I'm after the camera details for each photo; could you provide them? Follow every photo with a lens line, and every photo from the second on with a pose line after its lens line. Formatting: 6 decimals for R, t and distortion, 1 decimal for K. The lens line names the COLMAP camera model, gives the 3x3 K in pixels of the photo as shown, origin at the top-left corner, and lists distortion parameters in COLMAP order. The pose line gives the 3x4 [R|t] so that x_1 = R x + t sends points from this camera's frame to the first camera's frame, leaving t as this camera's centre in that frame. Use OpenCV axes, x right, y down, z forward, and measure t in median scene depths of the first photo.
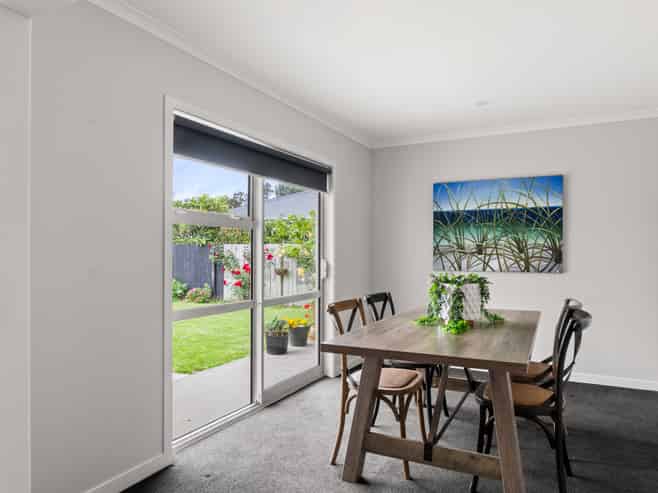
lens RADIAL K [[449.6, 0, 329.0], [0, 449.6, 246.5], [0, 0, 1]] dist [0.002255, 0.000320]
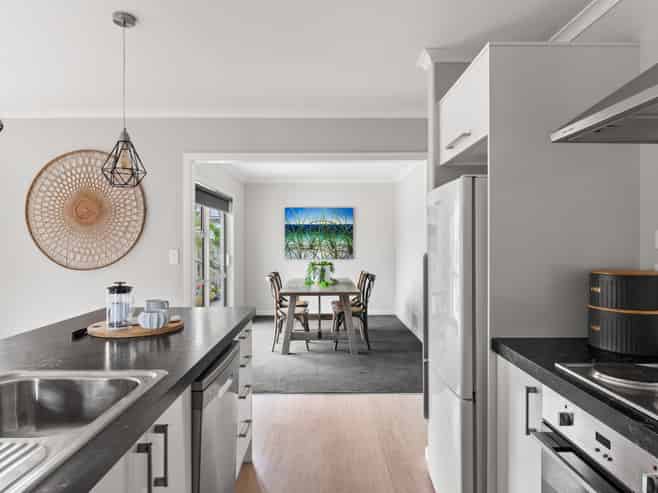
lens RADIAL K [[367.0, 0, 329.0], [0, 367.0, 246.5], [0, 0, 1]] dist [0.000266, -0.000009]
pose [[0.890079, -0.009253, 0.455712, -0.280956], [-0.000577, 0.999770, 0.021427, -0.027284], [-0.455805, -0.019335, 0.889869, -0.343279]]
